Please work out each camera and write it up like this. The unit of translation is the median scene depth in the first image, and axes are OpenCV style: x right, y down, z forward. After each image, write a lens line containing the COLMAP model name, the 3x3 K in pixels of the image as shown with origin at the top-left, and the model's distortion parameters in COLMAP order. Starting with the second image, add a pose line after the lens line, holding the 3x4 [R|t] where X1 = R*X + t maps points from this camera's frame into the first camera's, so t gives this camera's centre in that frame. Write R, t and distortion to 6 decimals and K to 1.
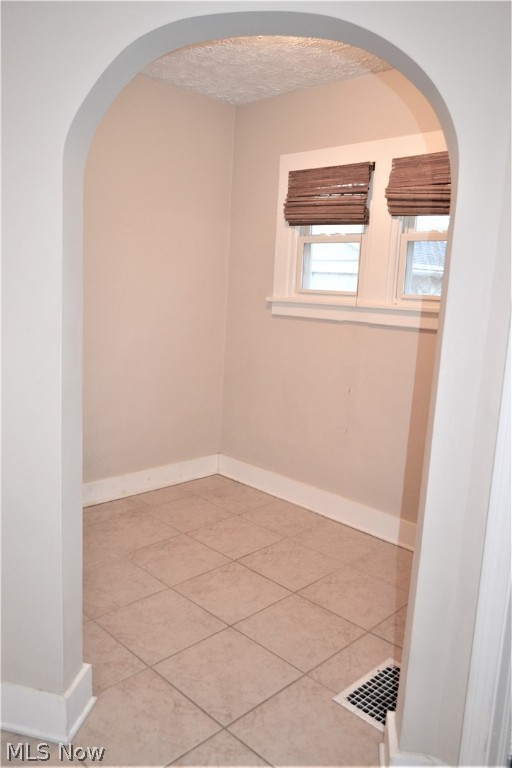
lens RADIAL K [[608.8, 0, 258.9], [0, 608.8, 376.3], [0, 0, 1]] dist [-0.001993, 0.001756]
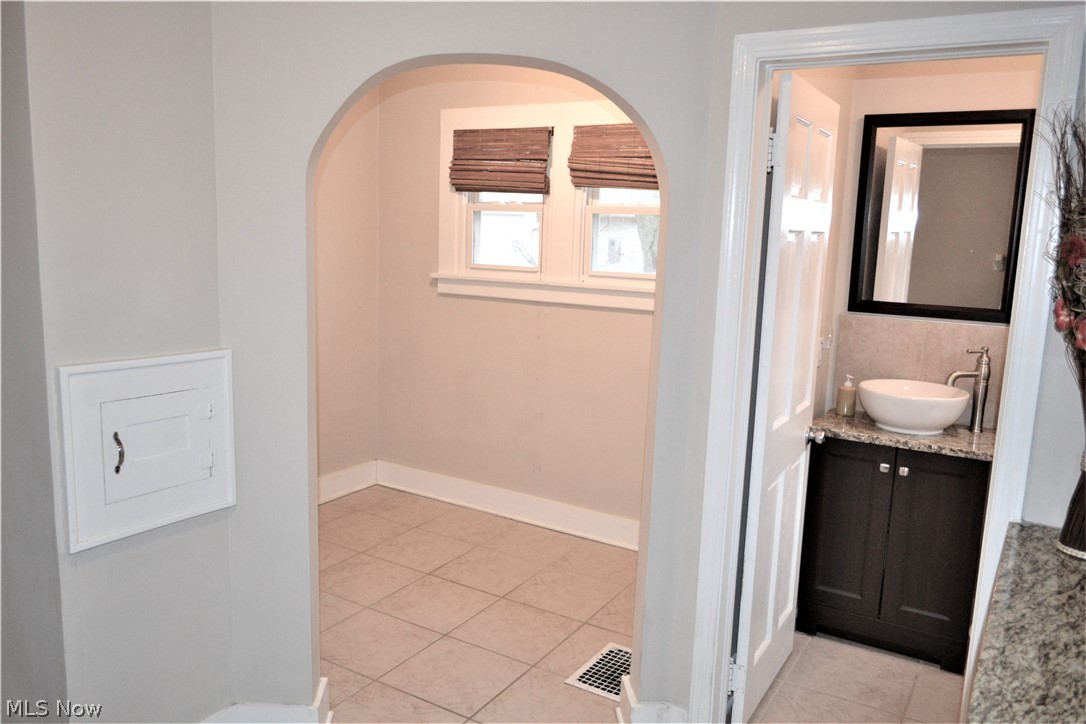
lens RADIAL K [[860.8, 0, 543.0], [0, 860.8, 362.0], [0, 0, 1]] dist [-0.001993, 0.001756]
pose [[0.971865, -0.053927, 0.229280, -0.142572], [0.049960, 0.998485, 0.023076, -0.030119], [-0.230177, -0.010972, 0.973087, -0.262779]]
